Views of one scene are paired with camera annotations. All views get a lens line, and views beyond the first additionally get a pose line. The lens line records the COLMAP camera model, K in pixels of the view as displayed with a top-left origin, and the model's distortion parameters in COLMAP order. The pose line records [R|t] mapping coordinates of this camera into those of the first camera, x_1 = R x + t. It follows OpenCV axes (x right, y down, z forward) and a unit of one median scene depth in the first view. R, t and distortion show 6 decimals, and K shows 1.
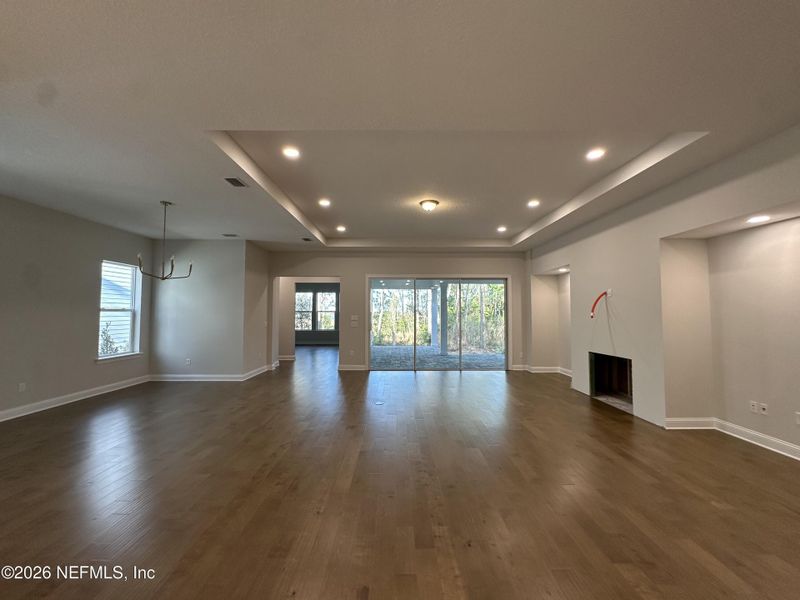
lens RADIAL K [[325.9, 0, 400.0], [0, 325.9, 300.0], [0, 0, 1]] dist [-0.000965, -0.000109]
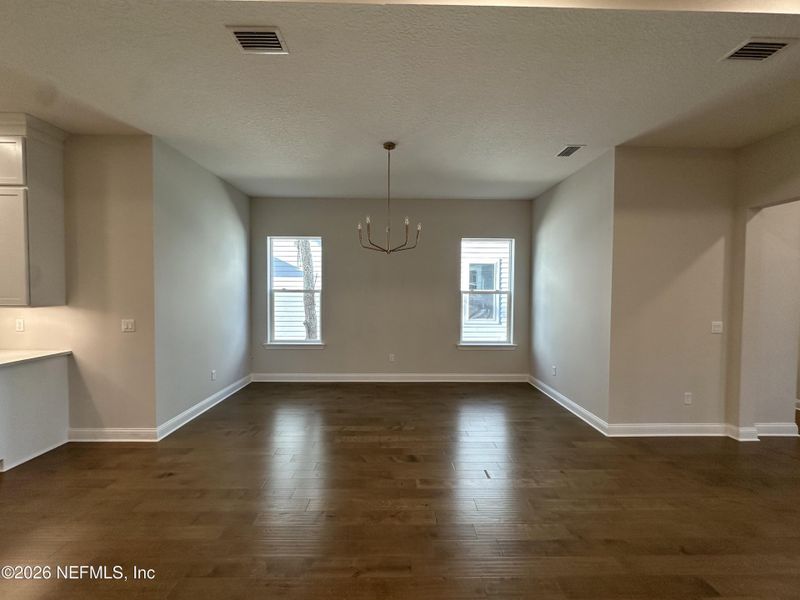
lens RADIAL K [[325.9, 0, 400.0], [0, 325.9, 300.0], [0, 0, 1]] dist [-0.000965, -0.000109]
pose [[-0.000486, 0.021890, -0.999760, 0.013169], [0.023810, 0.999477, 0.021872, 0.024719], [0.999716, -0.023793, -0.001007, 0.726911]]
